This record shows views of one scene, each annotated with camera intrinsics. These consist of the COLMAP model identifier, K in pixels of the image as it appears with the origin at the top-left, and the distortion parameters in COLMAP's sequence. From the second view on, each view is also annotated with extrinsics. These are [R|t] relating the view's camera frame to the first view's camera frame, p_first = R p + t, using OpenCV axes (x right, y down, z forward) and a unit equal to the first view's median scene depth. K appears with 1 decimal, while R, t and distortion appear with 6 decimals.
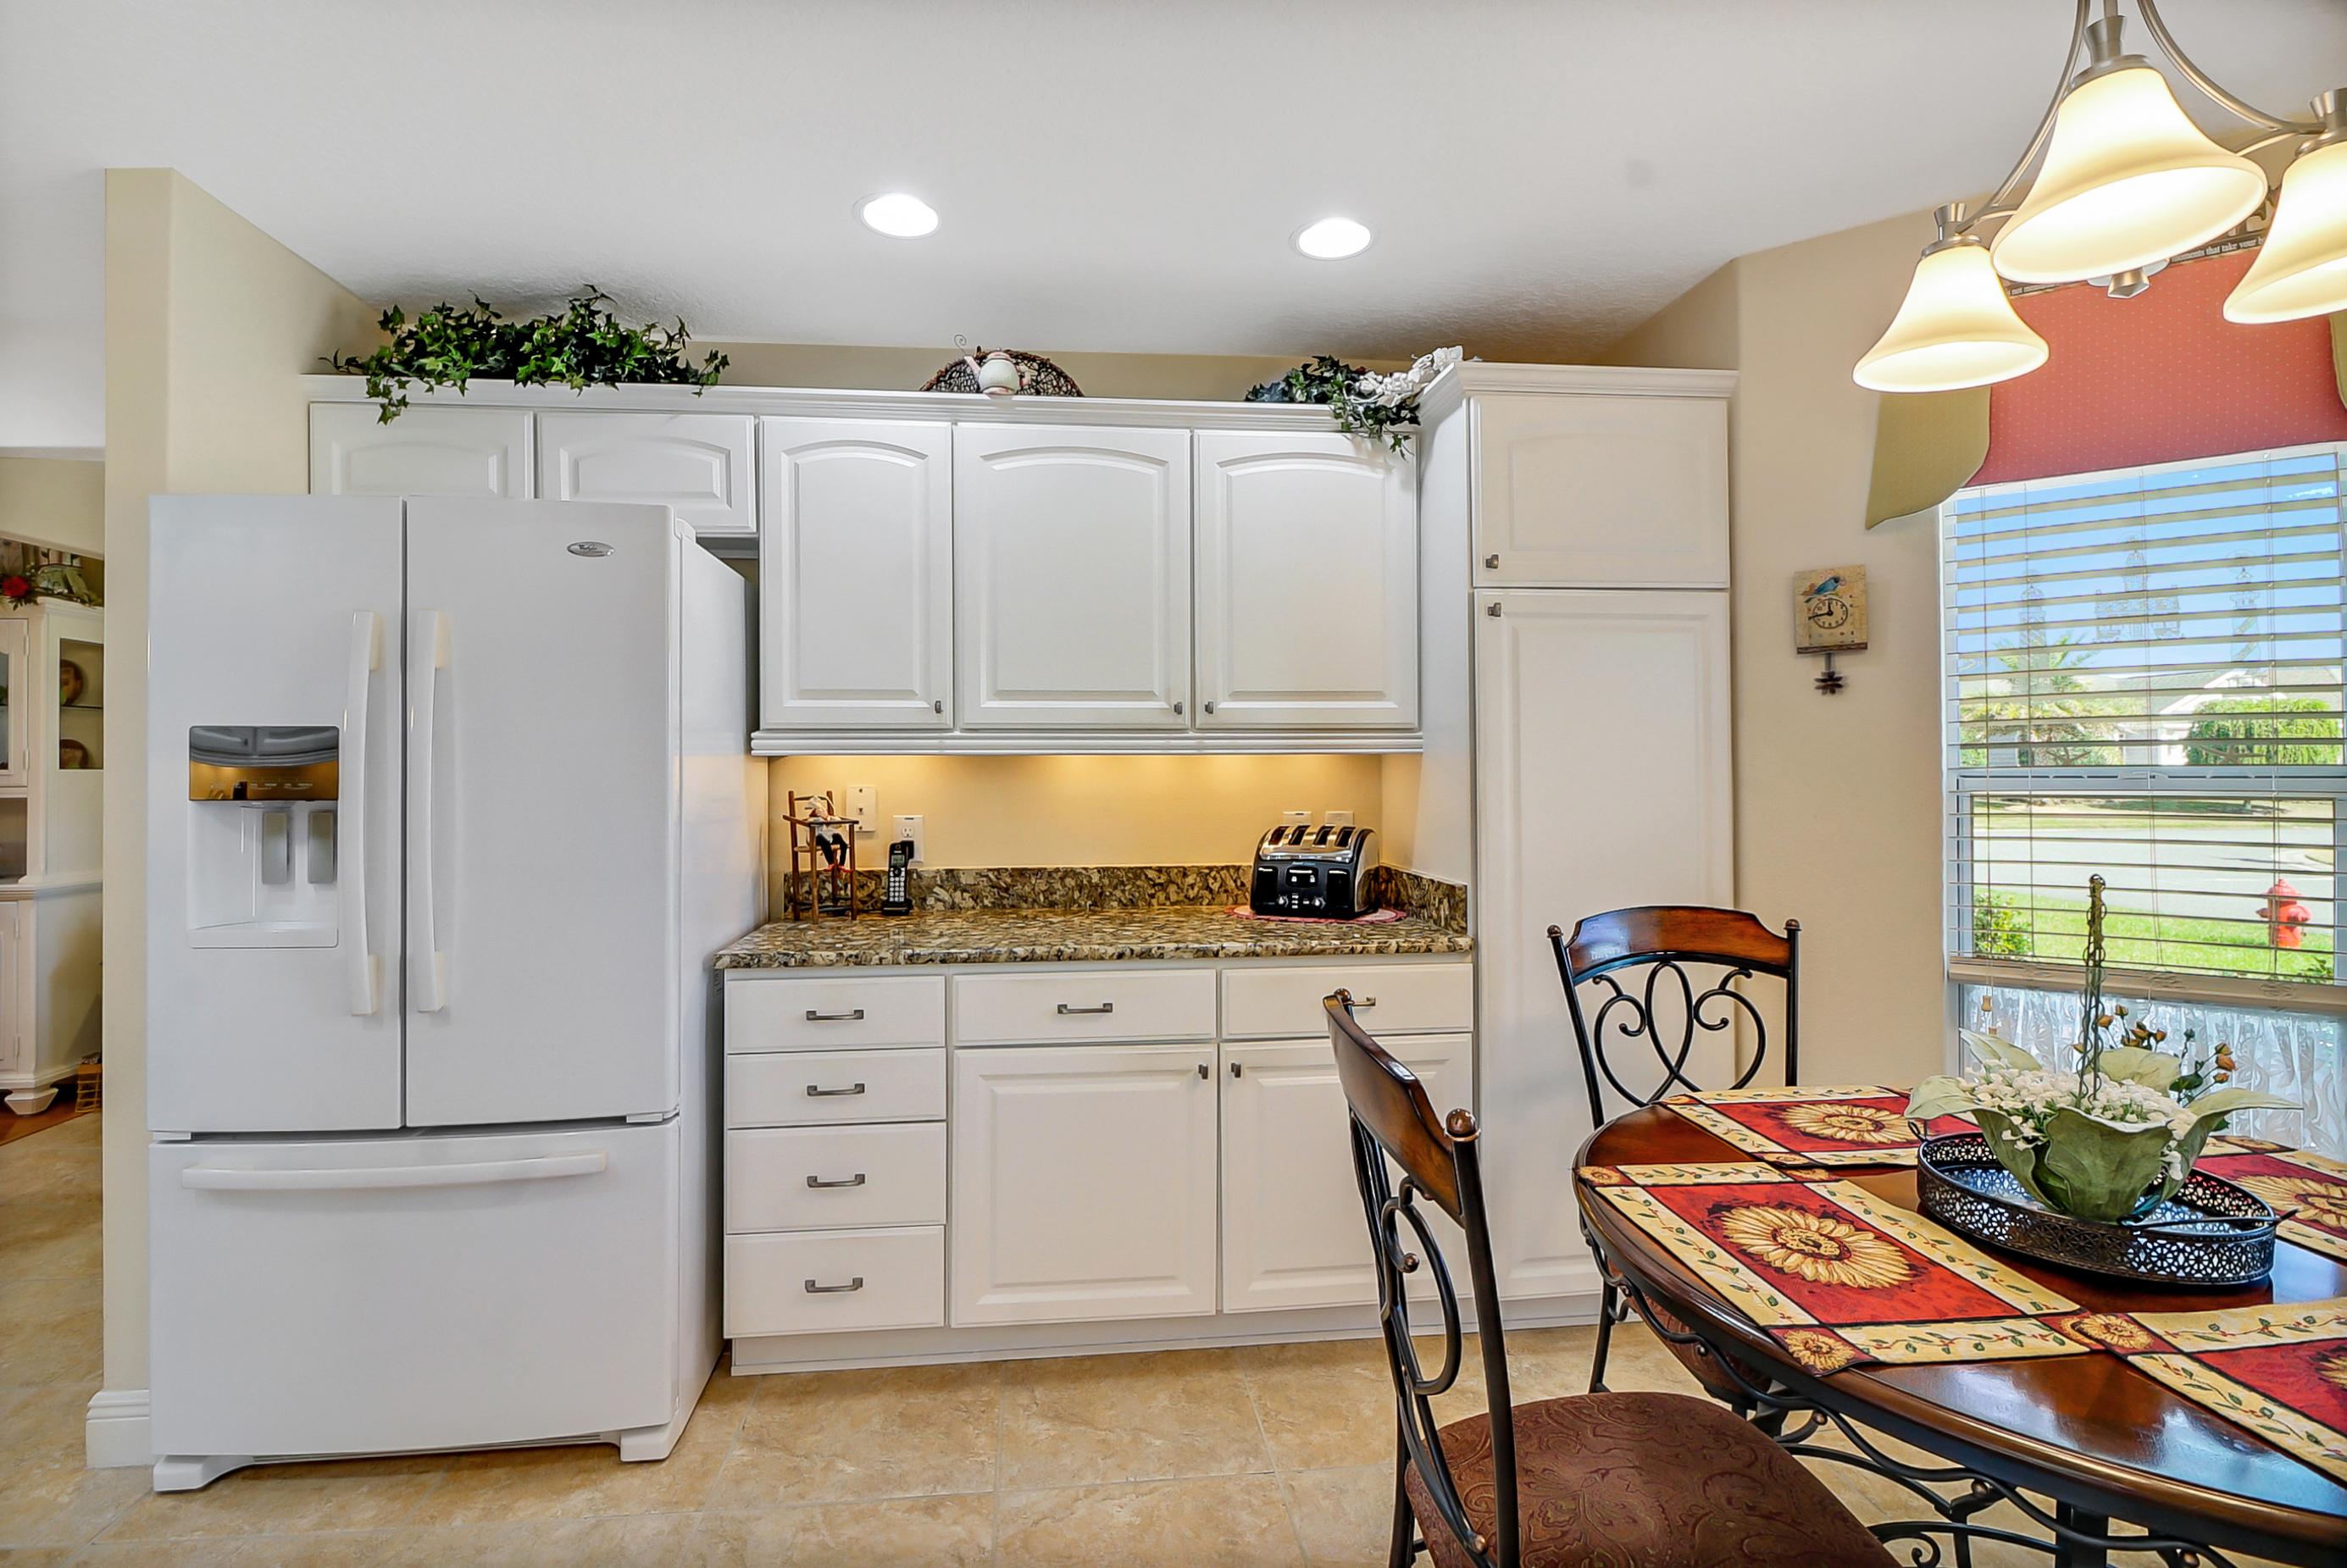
lens RADIAL K [[1133.1, 0, 1168.3], [0, 1133.1, 768.4], [0, 0, 1]] dist [-0.001103, -0.006848]
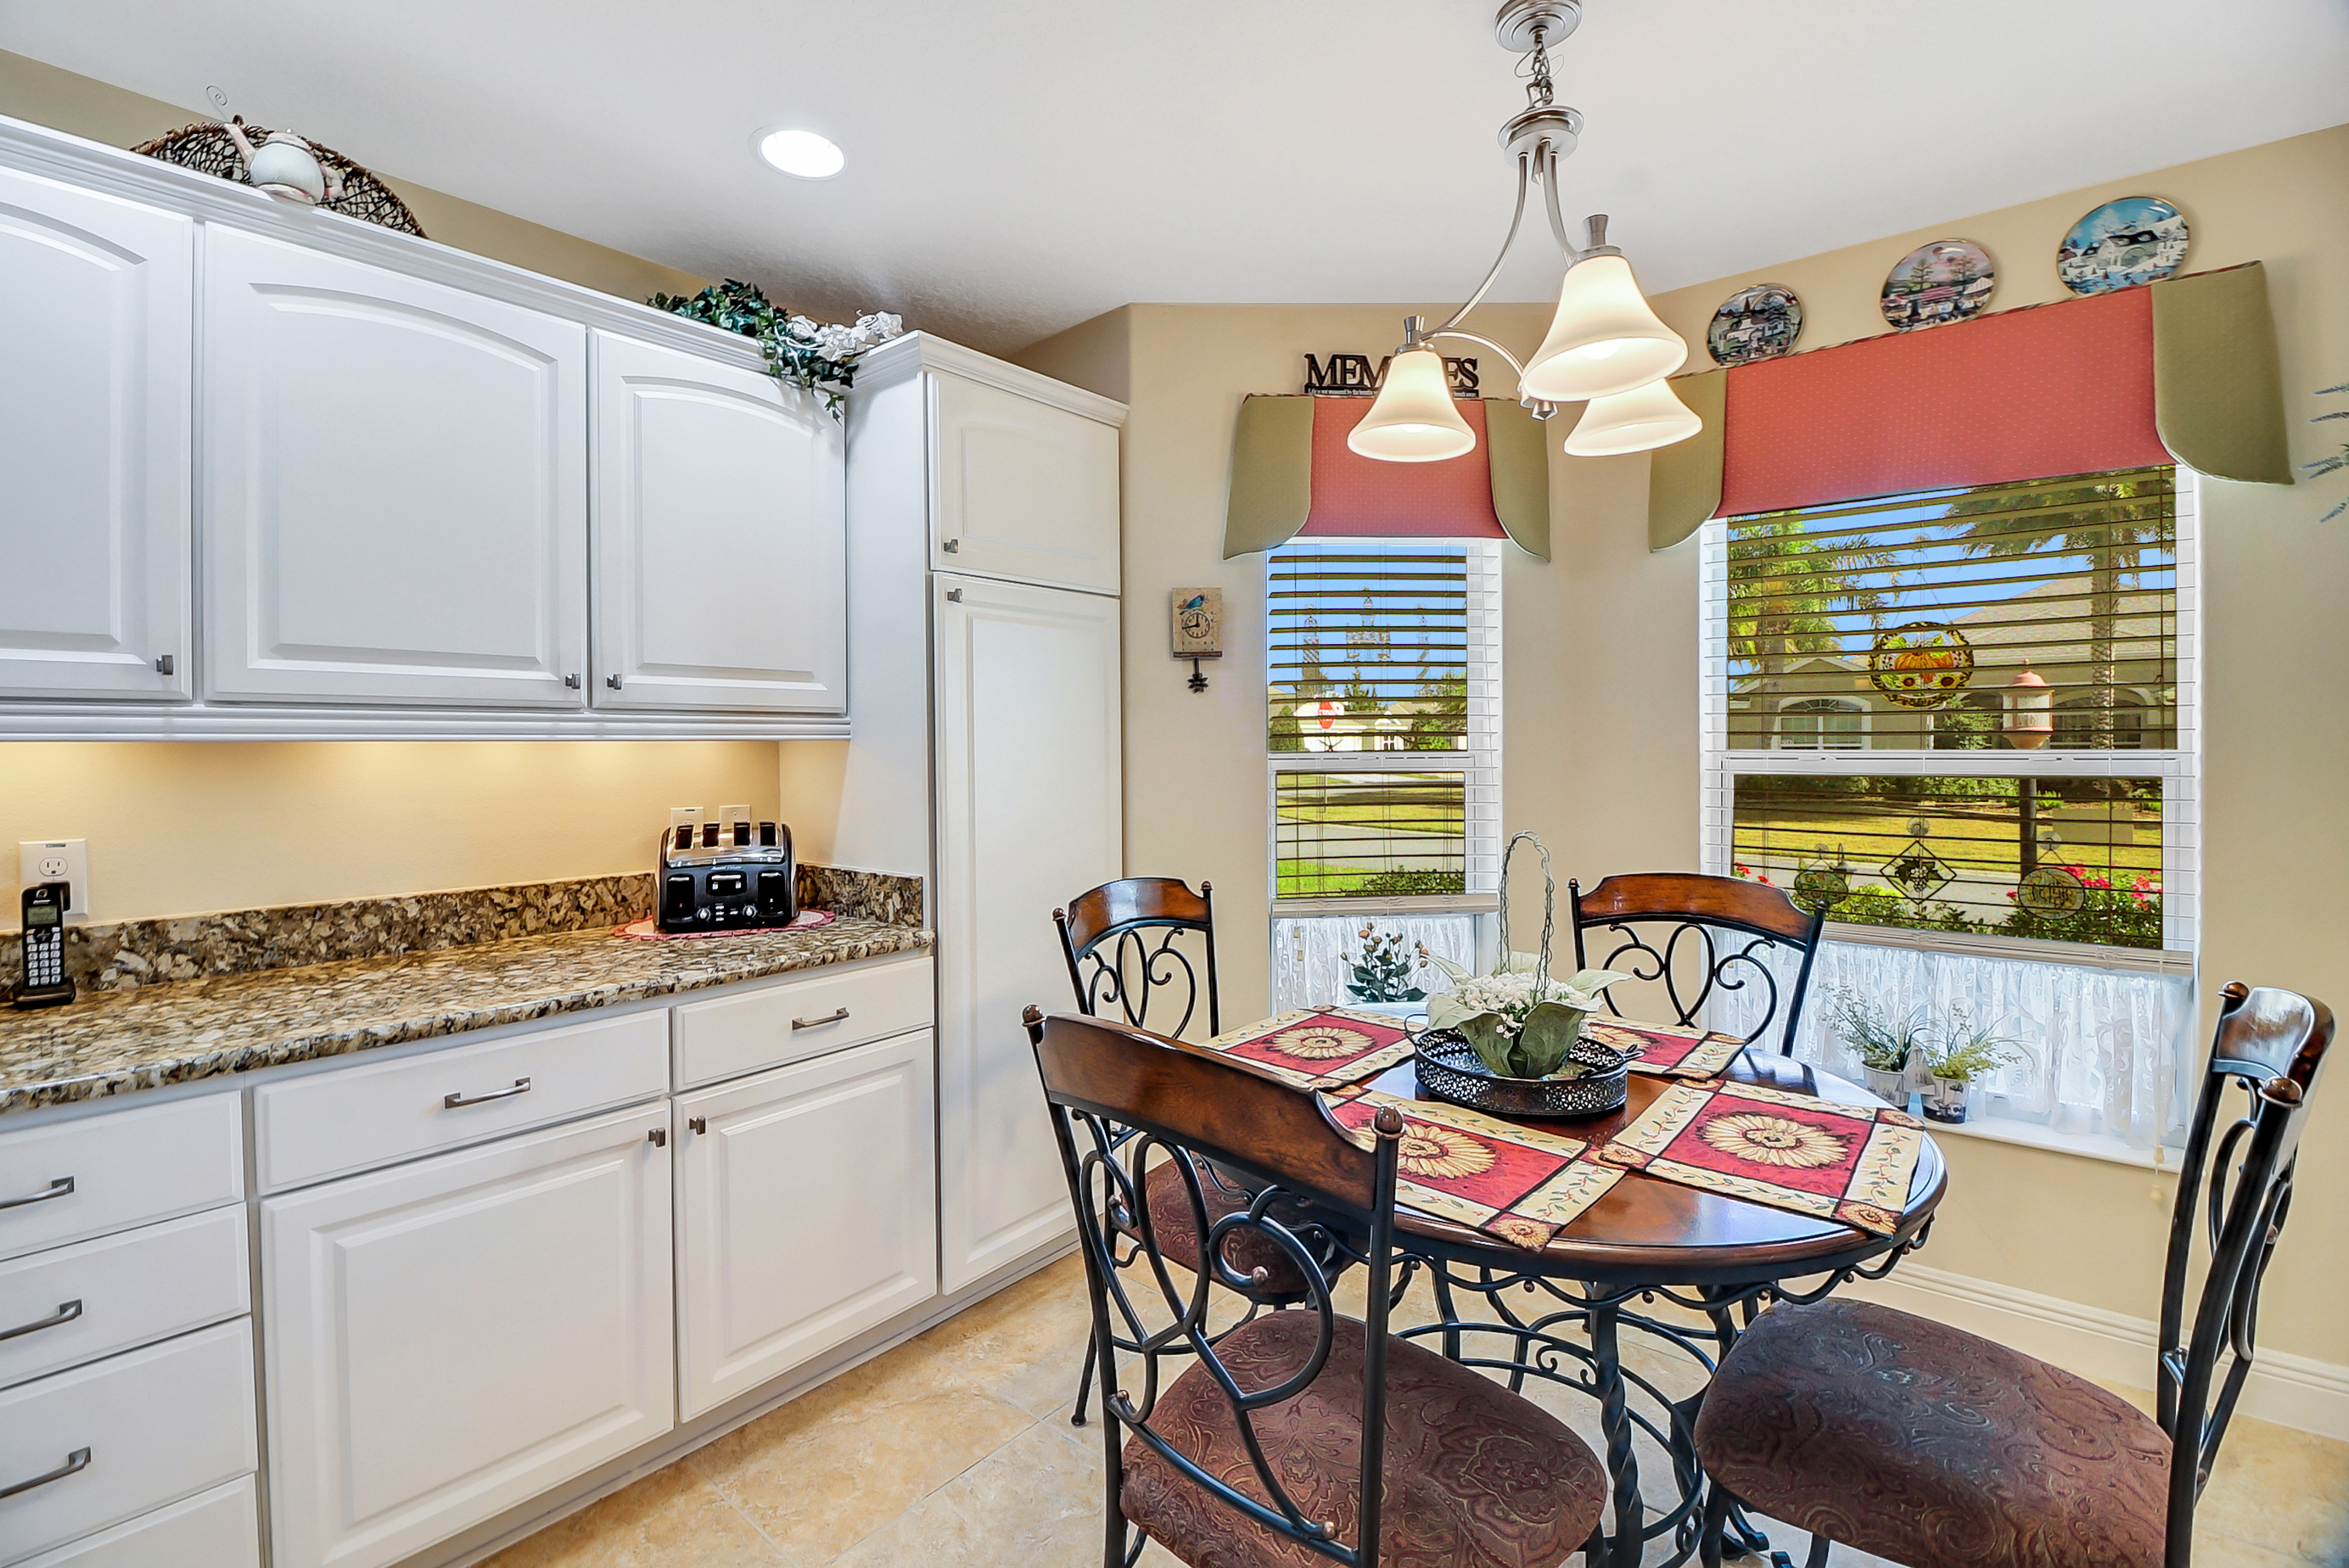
lens RADIAL K [[1065.4, 0, 1195.7], [0, 1065.4, 765.1], [0, 0, 1]] dist [-0.004528, -0.006257]
pose [[0.712336, -0.014283, 0.701693, -0.209344], [0.004852, 0.999869, 0.015427, -0.005181], [-0.701821, -0.007585, 0.712313, 0.187840]]
